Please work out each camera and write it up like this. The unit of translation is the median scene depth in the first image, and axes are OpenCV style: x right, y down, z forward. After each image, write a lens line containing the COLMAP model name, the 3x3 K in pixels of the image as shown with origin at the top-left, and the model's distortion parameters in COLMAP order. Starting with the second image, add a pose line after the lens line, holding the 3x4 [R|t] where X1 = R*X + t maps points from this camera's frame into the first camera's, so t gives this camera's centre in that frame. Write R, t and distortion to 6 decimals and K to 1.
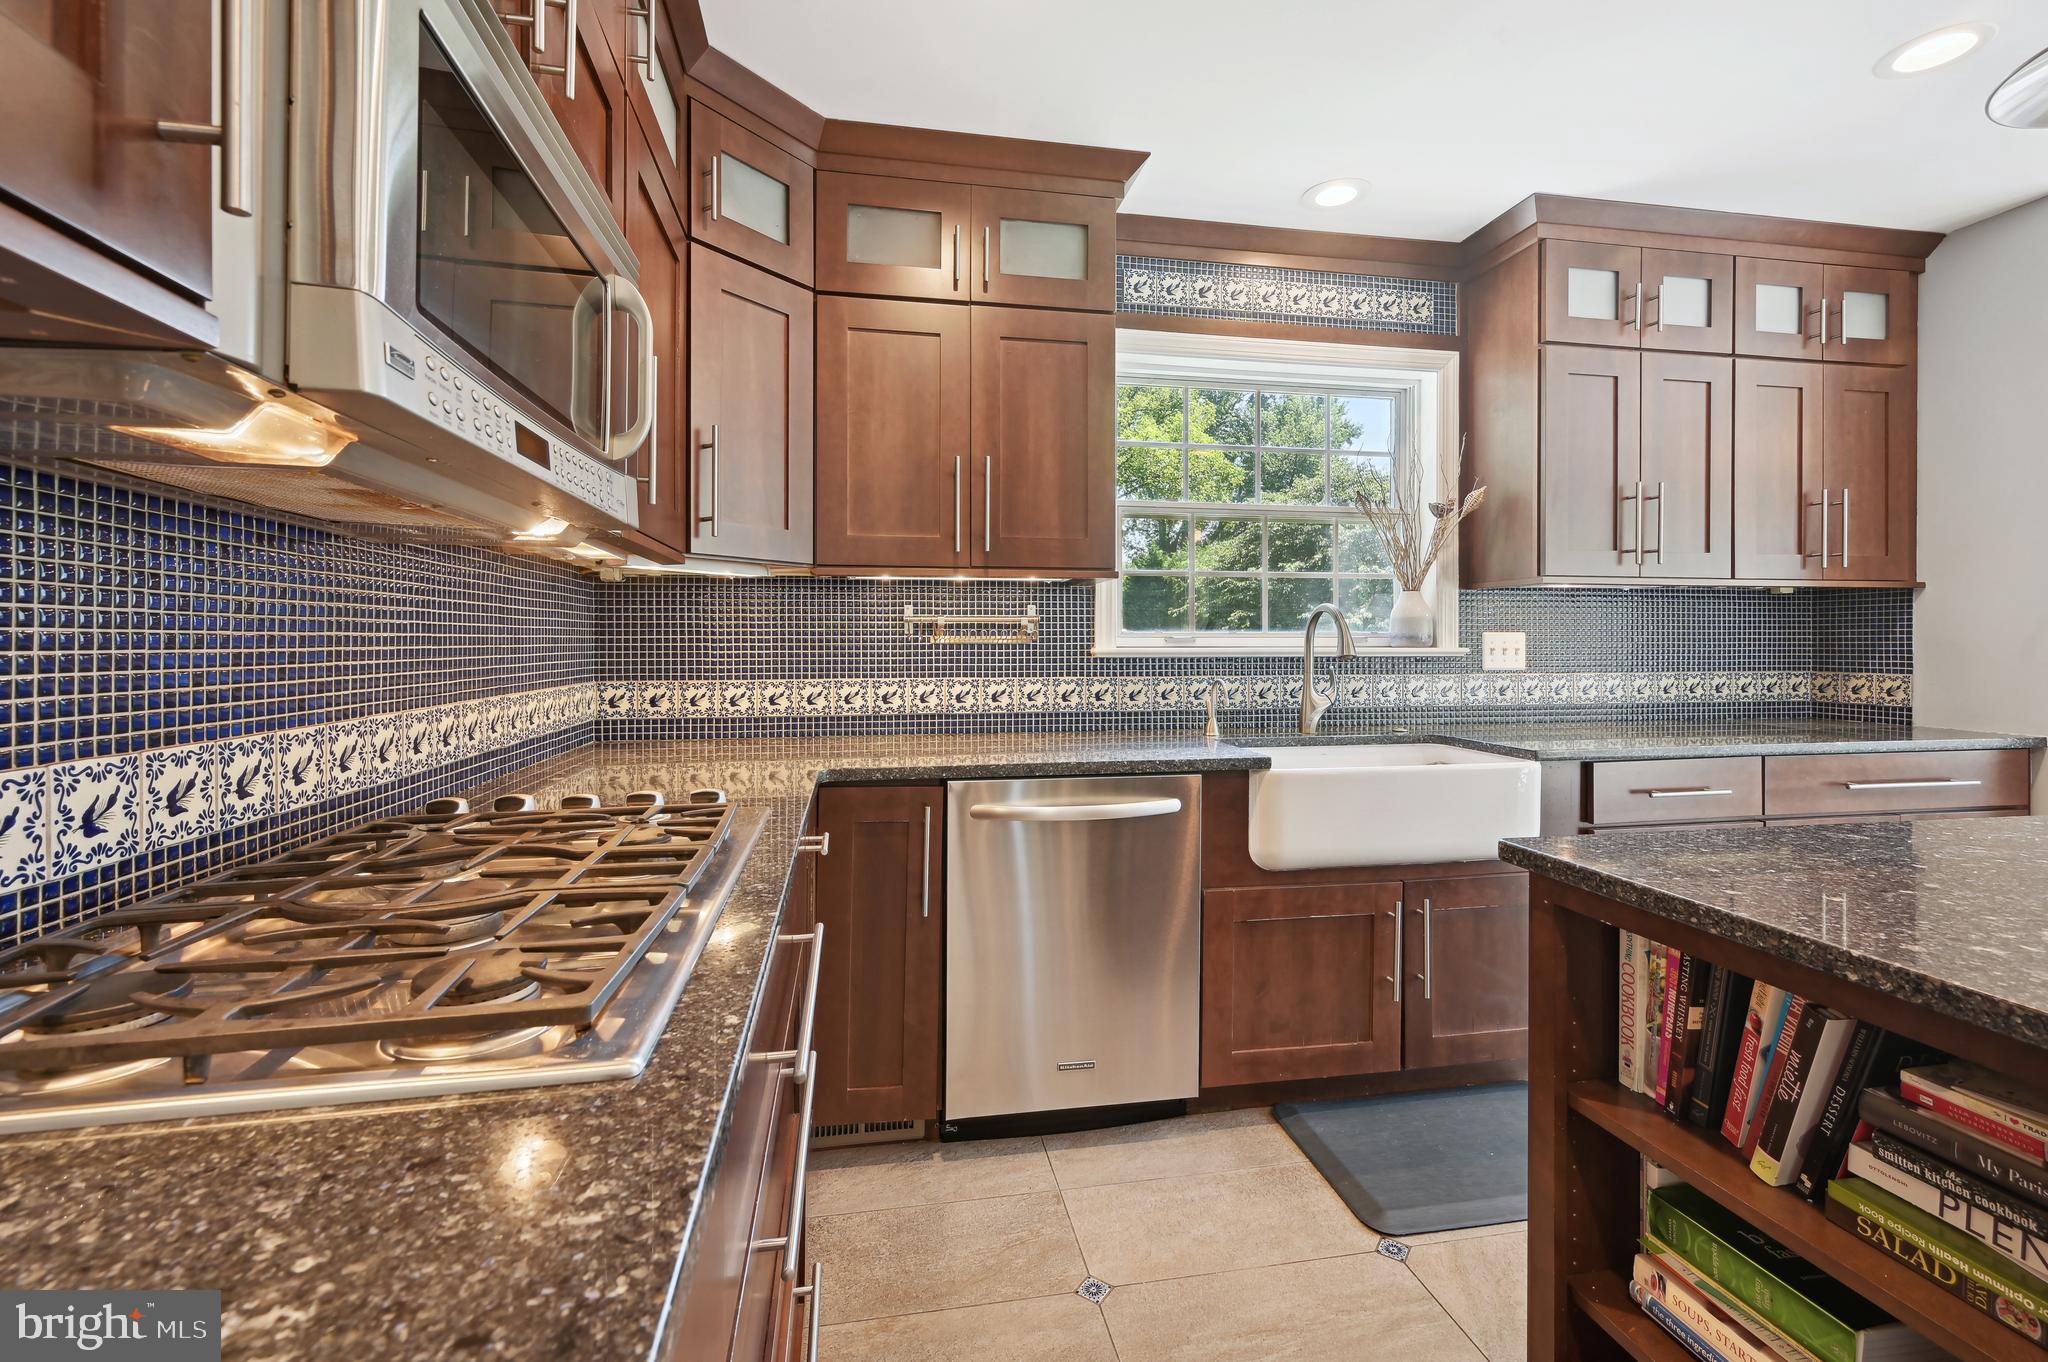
lens RADIAL K [[913.6, 0, 1037.4], [0, 913.6, 631.8], [0, 0, 1]] dist [0.017241, -0.000035]
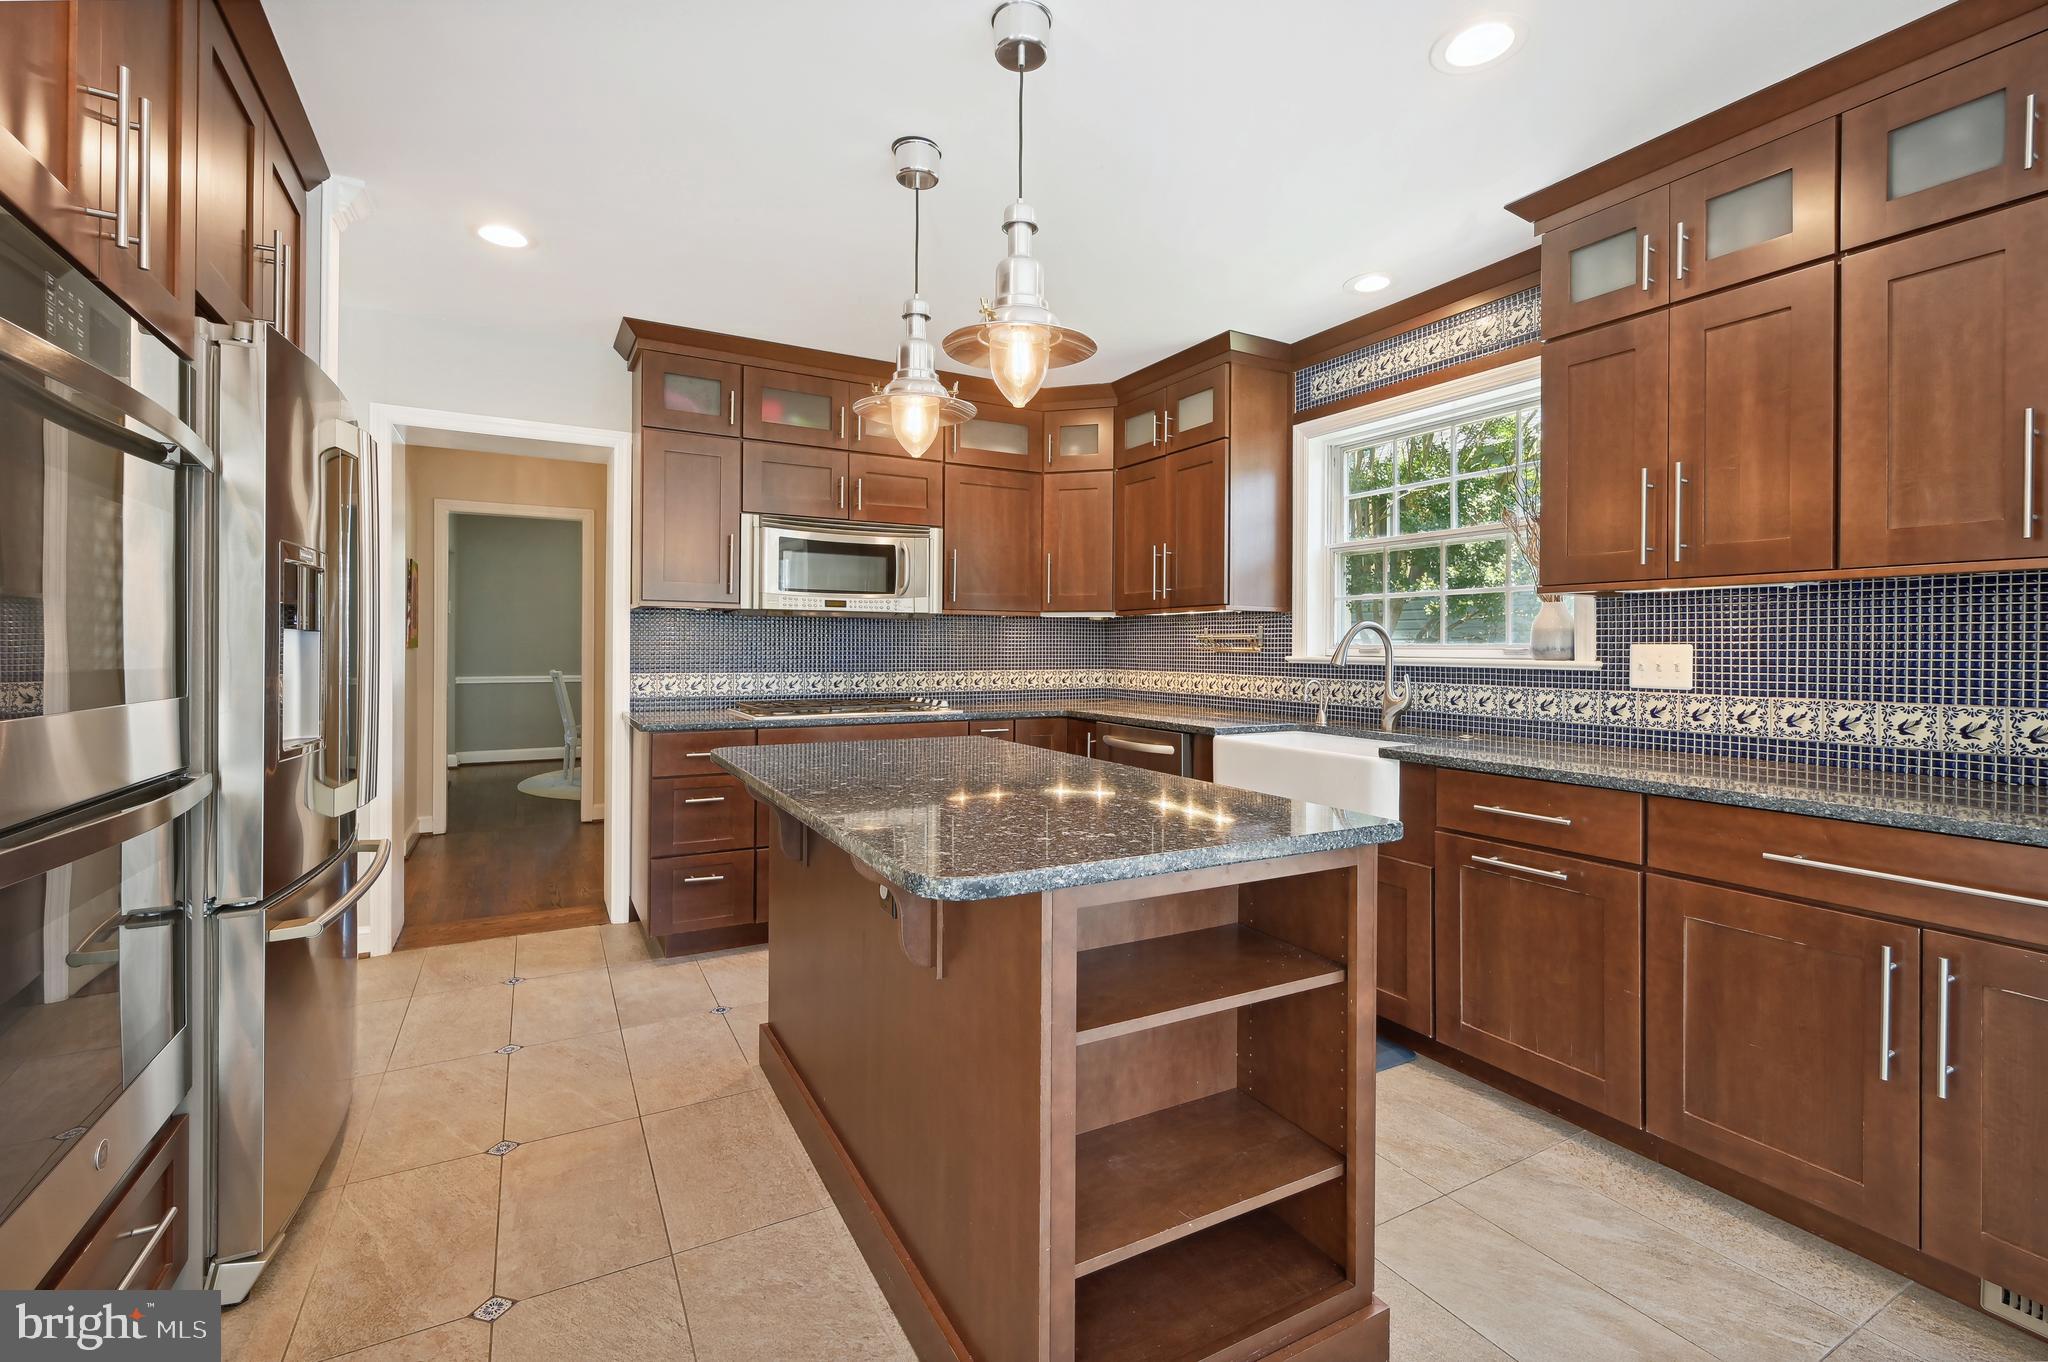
lens RADIAL K [[892.3, 0, 1042.2], [0, 892.3, 653.8], [0, 0, 1]] dist [-0.029364, -0.000070]
pose [[0.304648, 0.007882, -0.952432, 1.125892], [0.002331, 0.999957, 0.009021, 0.000490], [0.952462, -0.004968, 0.304617, 0.200572]]
